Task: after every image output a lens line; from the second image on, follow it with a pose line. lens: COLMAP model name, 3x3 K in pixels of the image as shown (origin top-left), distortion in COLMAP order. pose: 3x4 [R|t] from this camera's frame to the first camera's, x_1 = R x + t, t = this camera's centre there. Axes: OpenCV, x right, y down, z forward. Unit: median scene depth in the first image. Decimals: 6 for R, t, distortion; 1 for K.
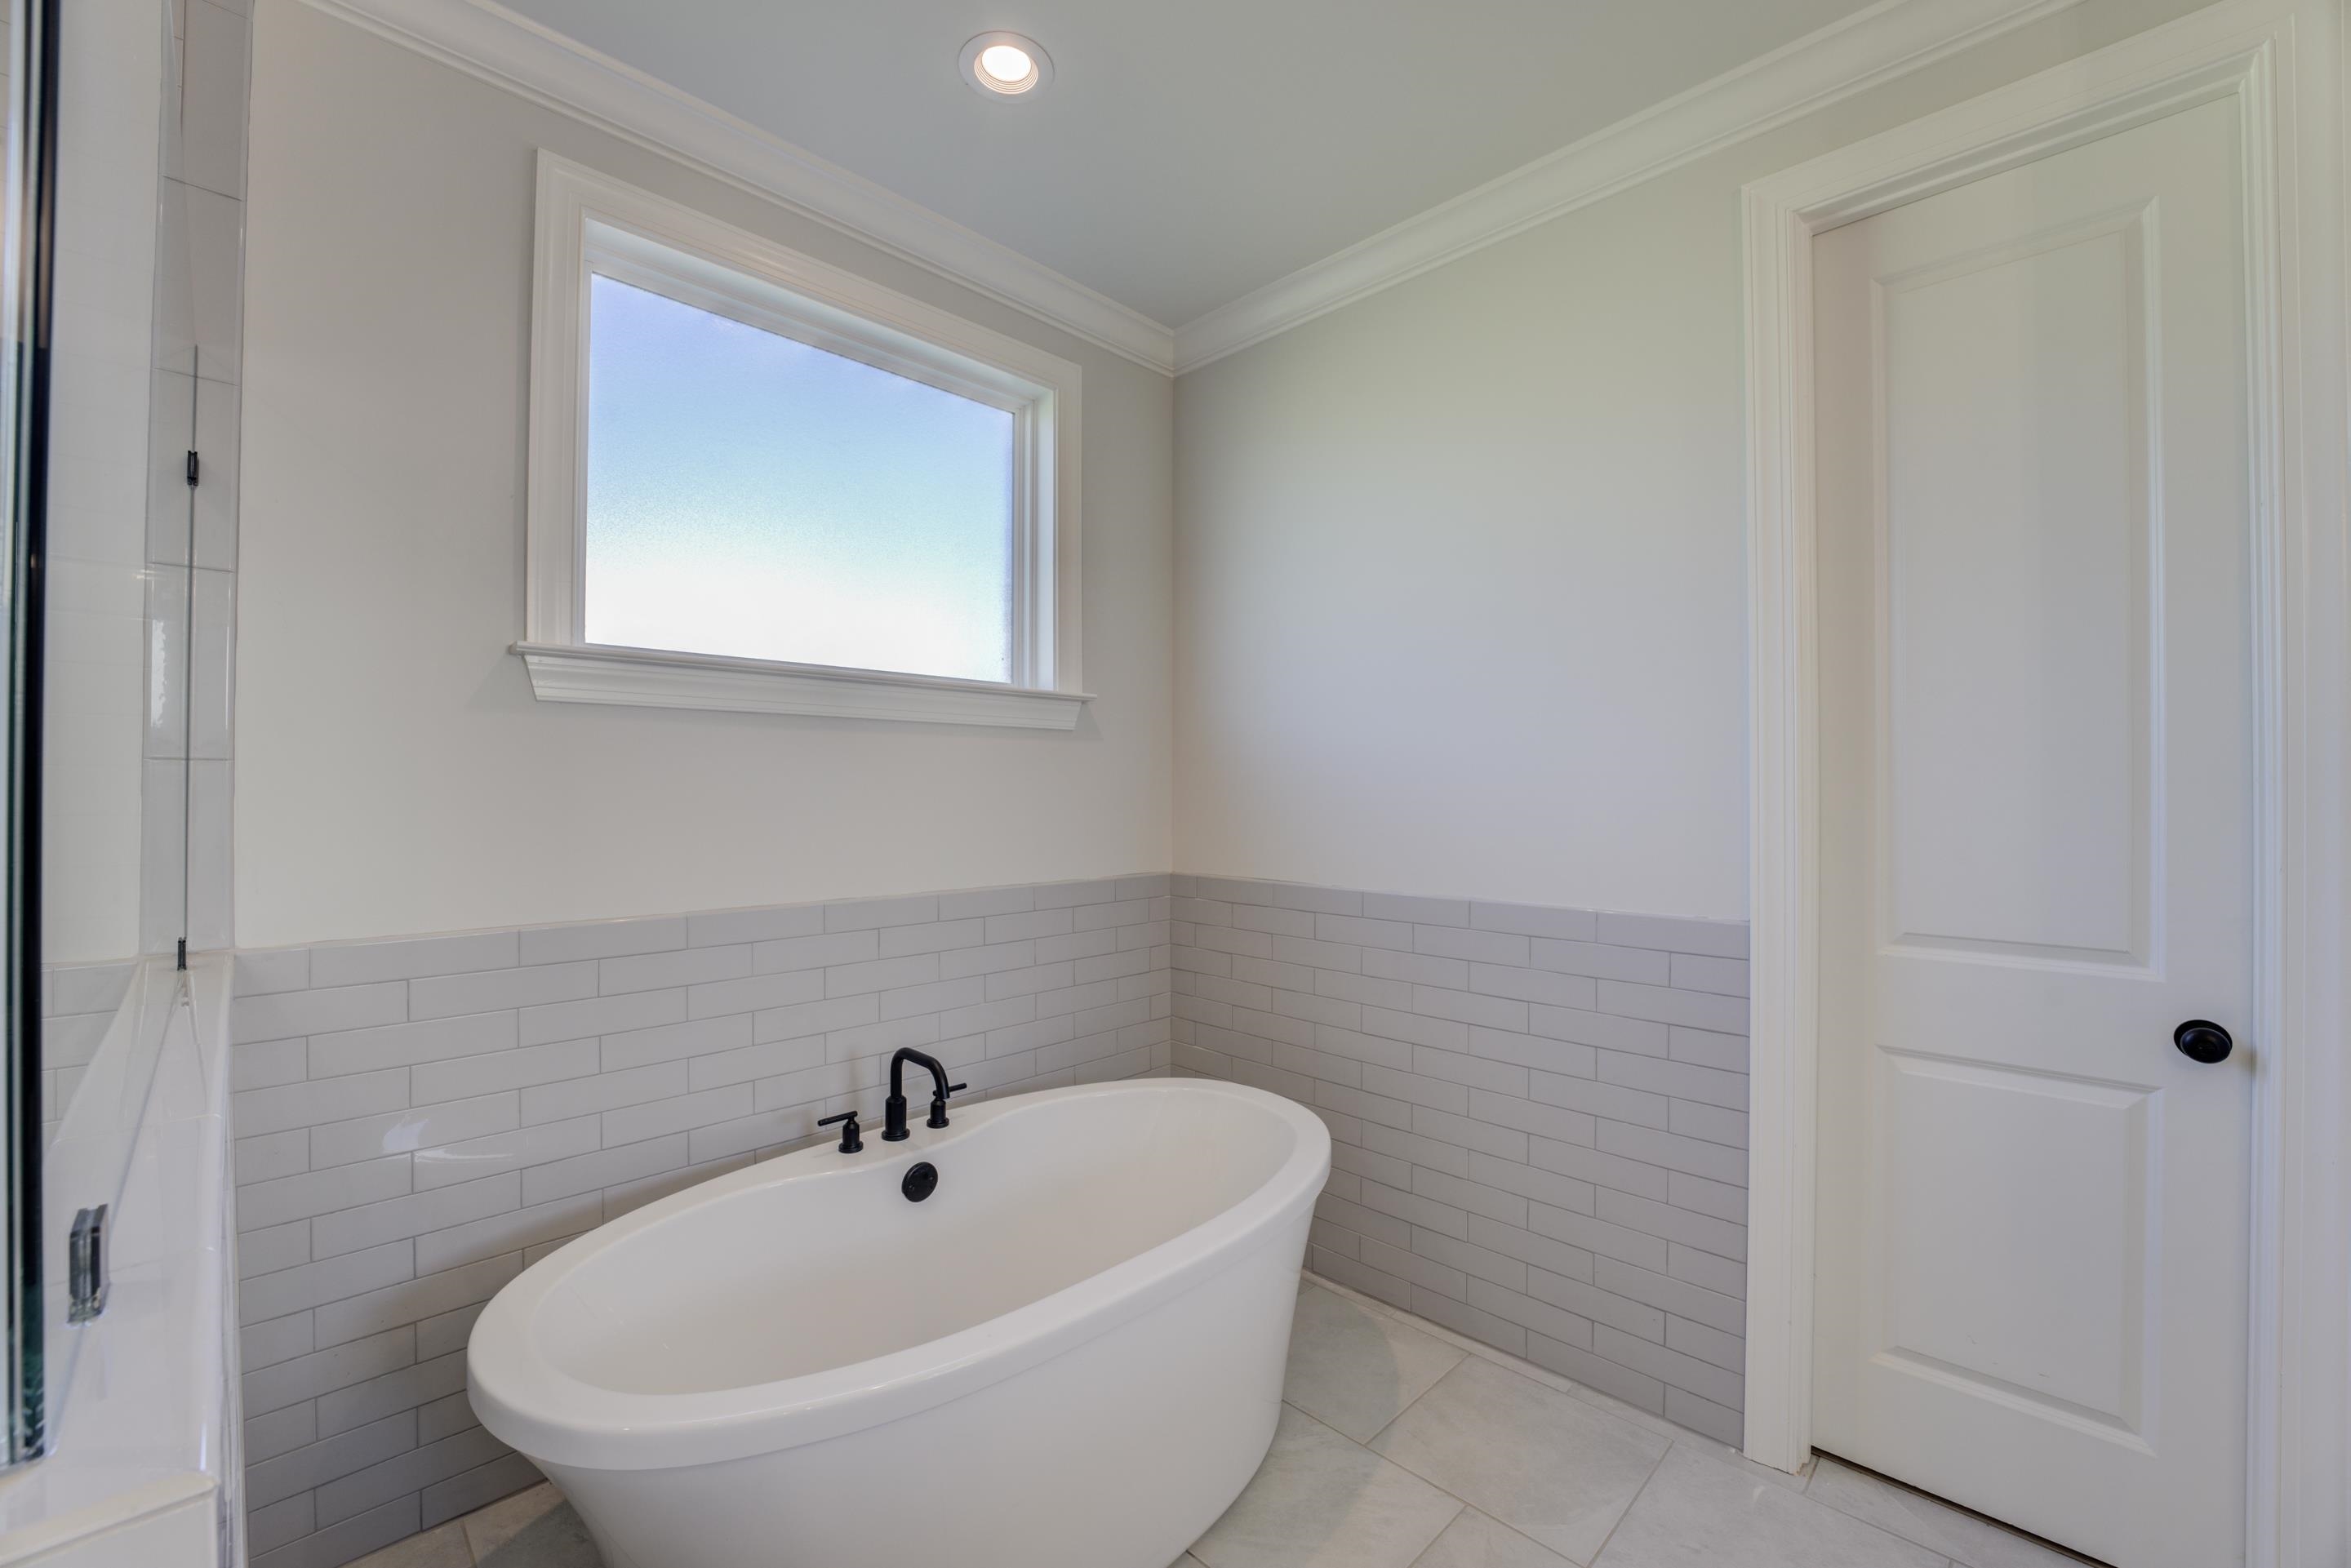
lens RADIAL K [[949.7, 0, 1158.5], [0, 949.7, 785.8], [0, 0, 1]] dist [-0.025965, 0.001710]
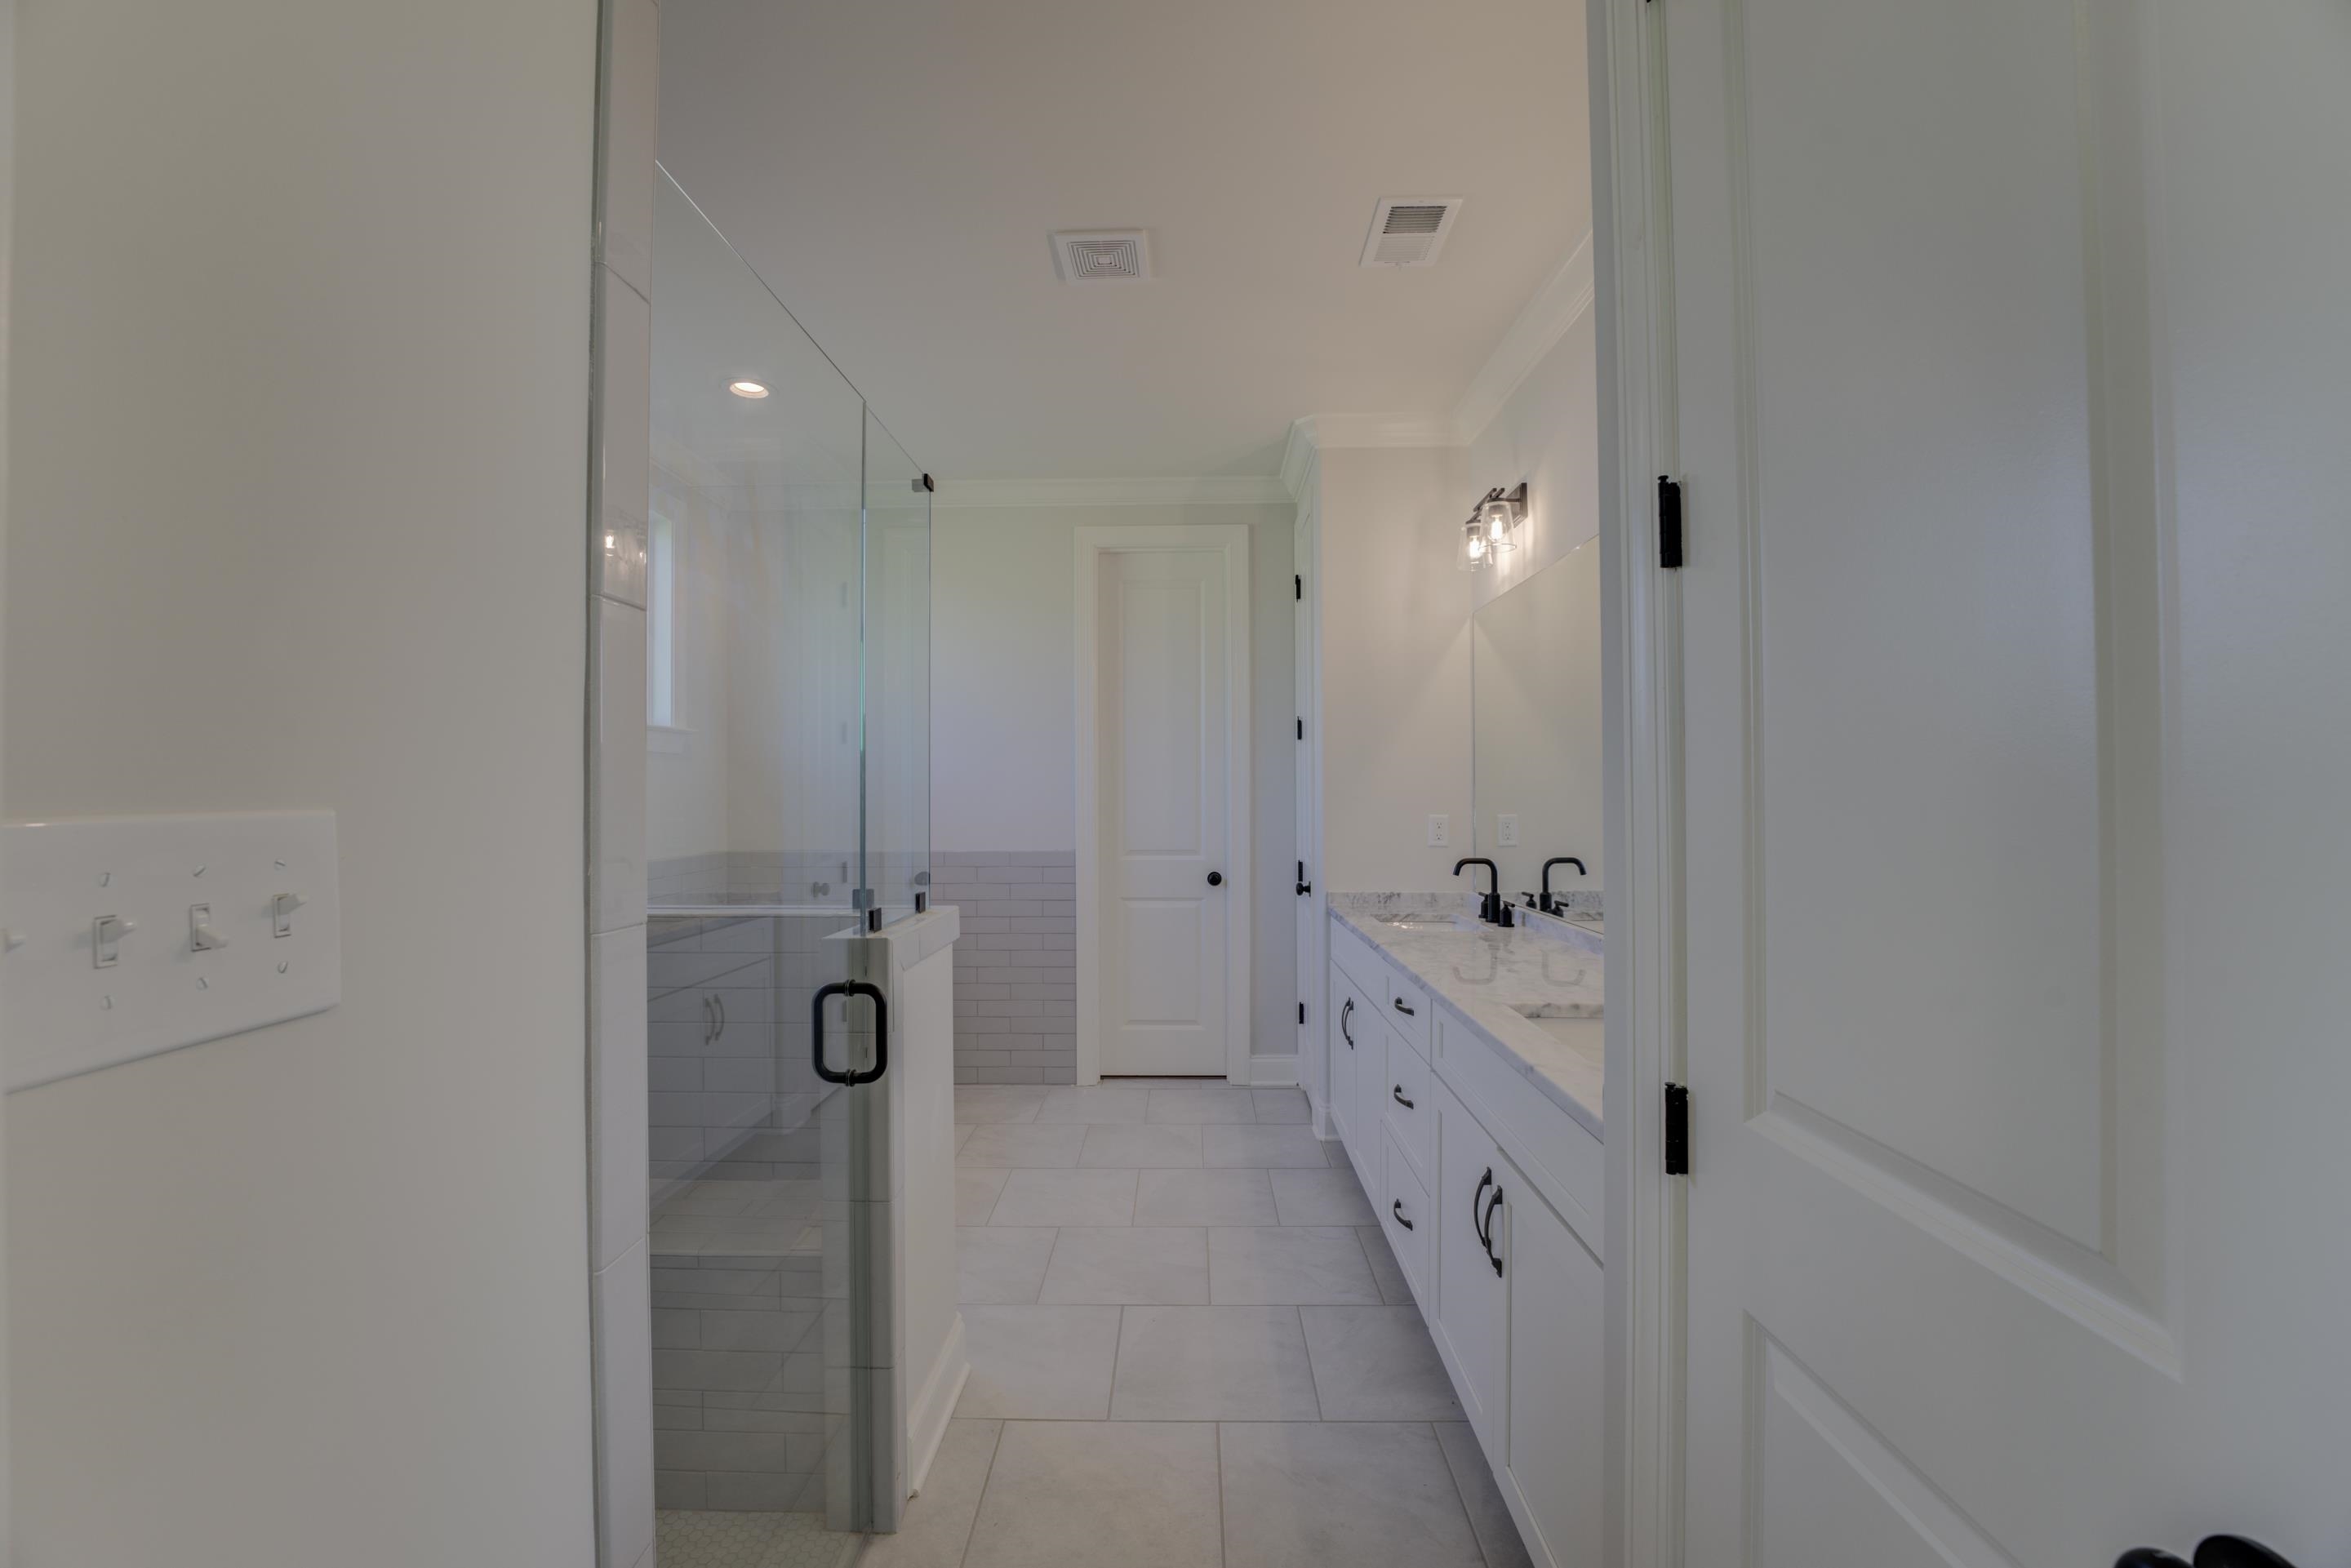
lens RADIAL K [[949.7, 0, 1178.5], [0, 949.7, 786.5], [0, 0, 1]] dist [-0.025965, 0.001710]
pose [[0.717351, -0.002294, 0.696708, -0.837623], [0.003260, 0.999995, -0.000065, -0.008801], [-0.696704, 0.002318, 0.717355, -0.871606]]
